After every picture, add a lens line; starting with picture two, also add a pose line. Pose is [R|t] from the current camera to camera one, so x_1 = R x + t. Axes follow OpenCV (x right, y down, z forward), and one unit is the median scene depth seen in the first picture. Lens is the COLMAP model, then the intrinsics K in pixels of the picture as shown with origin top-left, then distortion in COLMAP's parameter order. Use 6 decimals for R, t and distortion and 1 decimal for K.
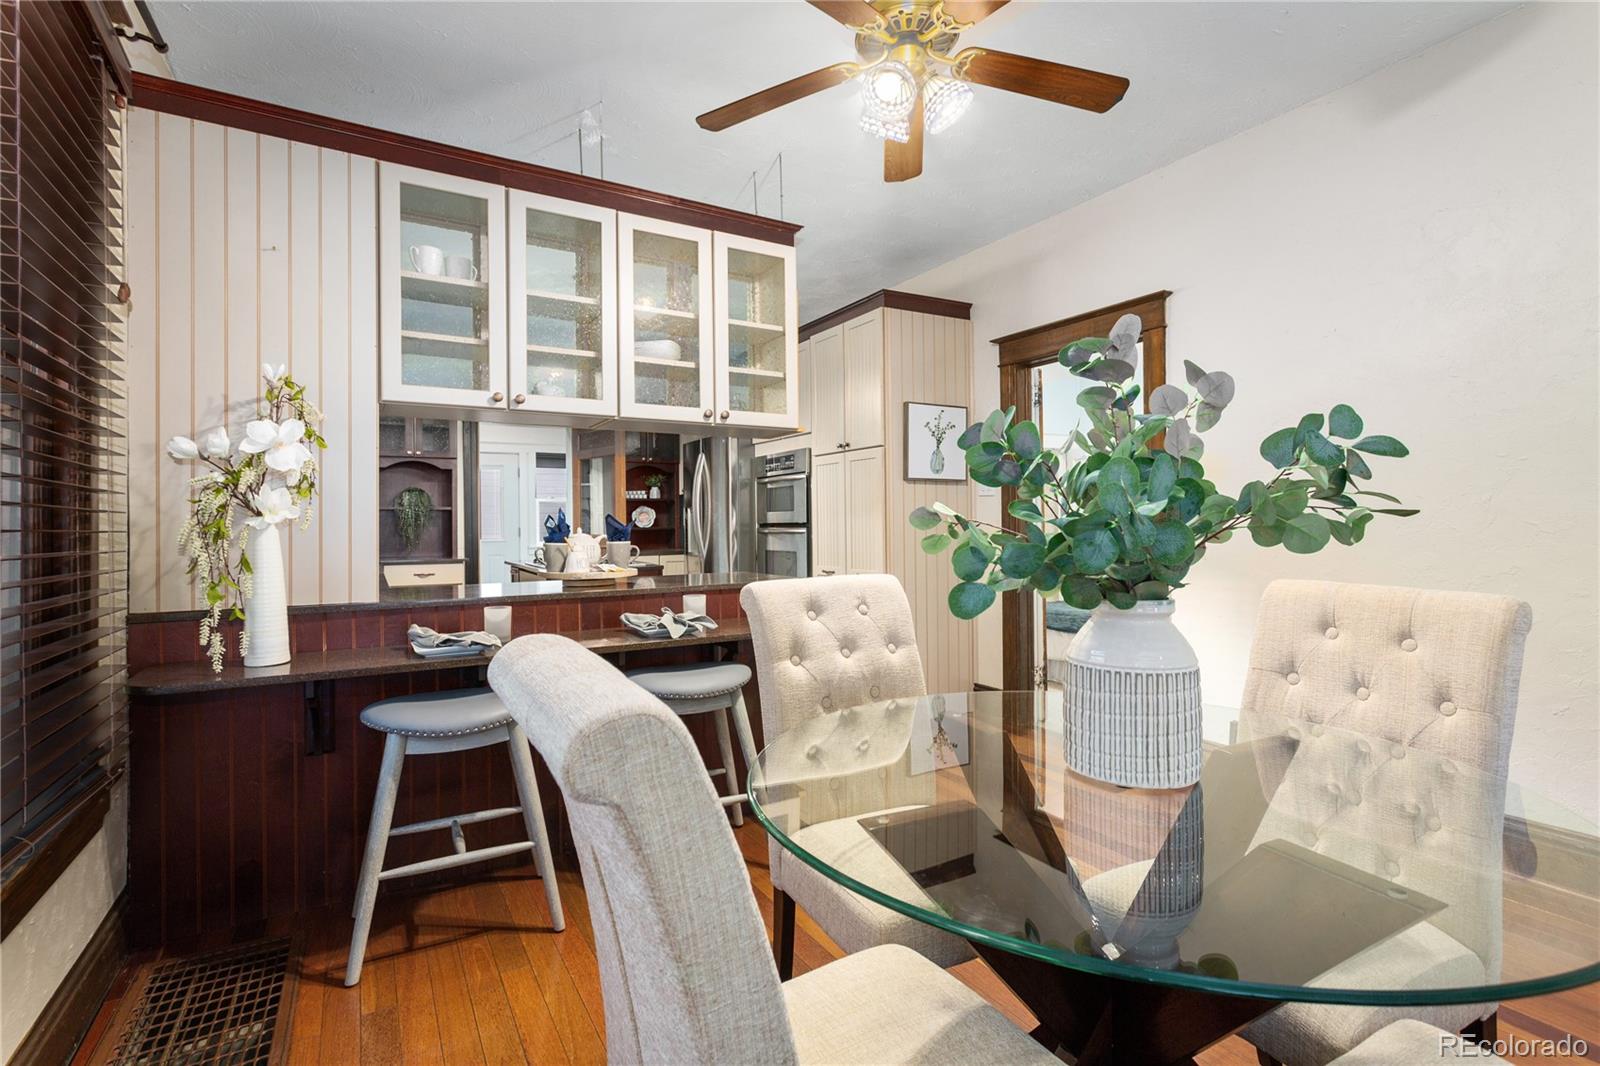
lens RADIAL K [[764.0, 0, 798.9], [0, 764.0, 528.1], [0, 0, 1]] dist [0.001765, 0.000841]
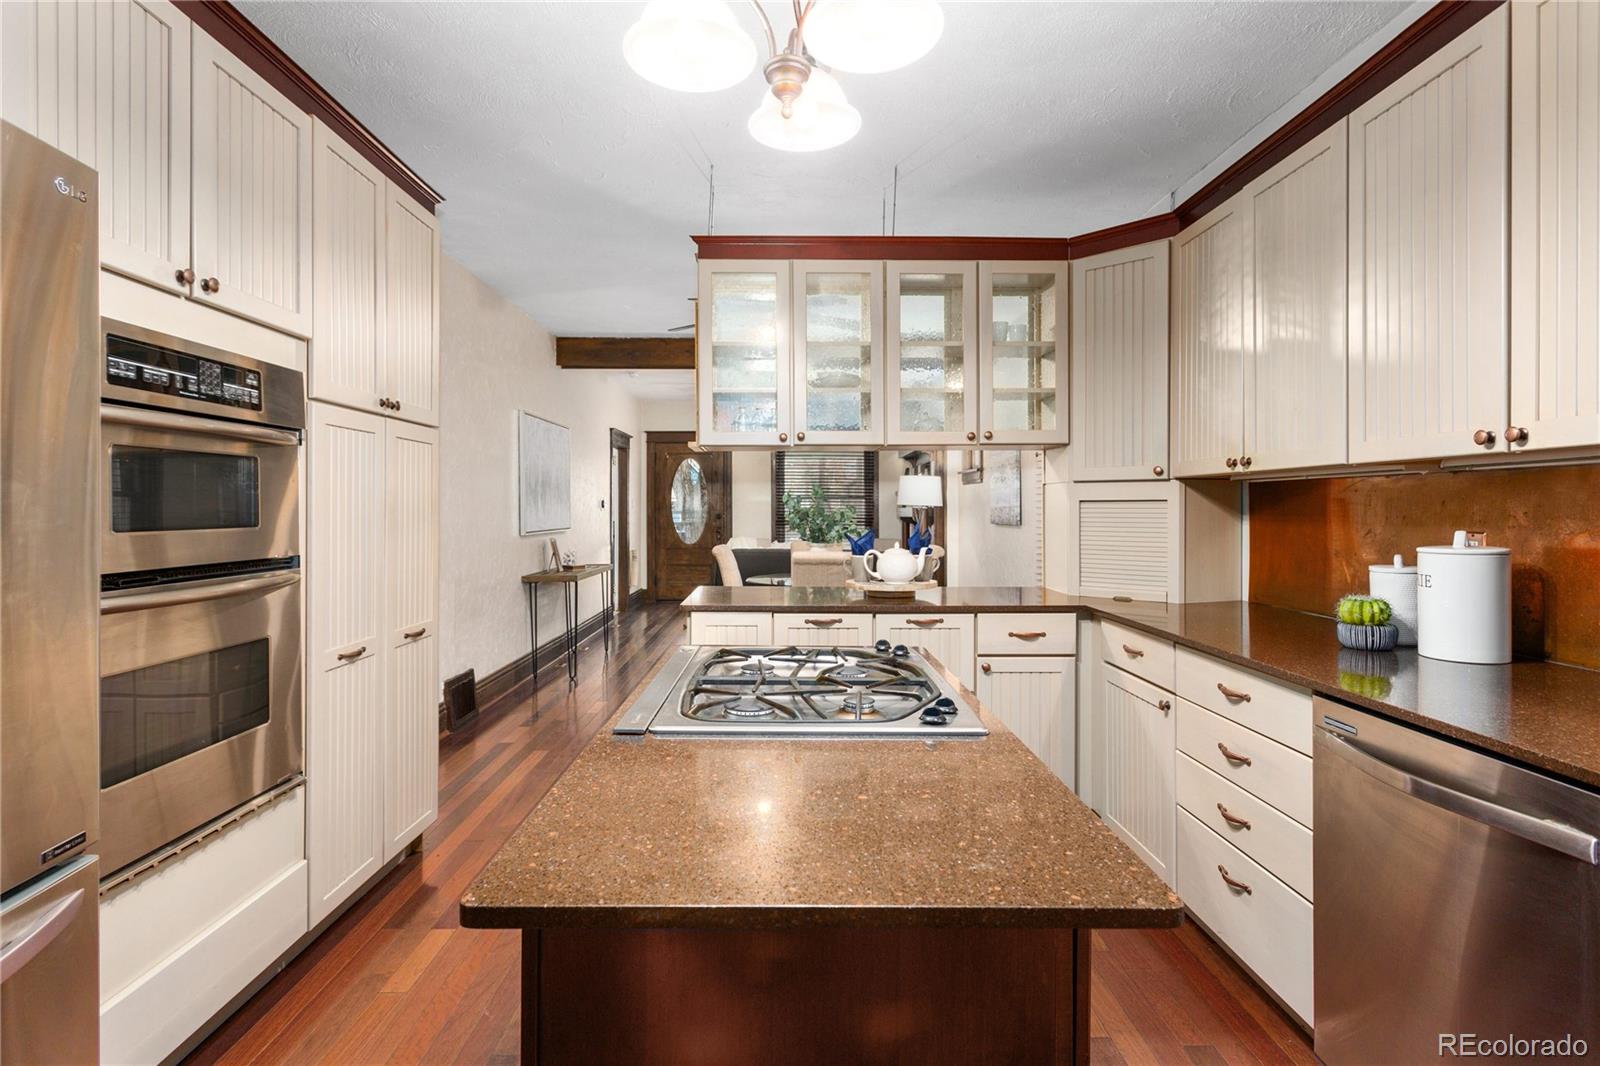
lens RADIAL K [[777.4, 0, 789.5], [0, 777.4, 511.2], [0, 0, 1]] dist [0.003296, 0.000733]
pose [[-0.870866, 0.000050, 0.491521, -0.477754], [0.002688, 0.999986, 0.004661, -0.036288], [-0.491514, 0.005380, -0.870853, 1.396879]]
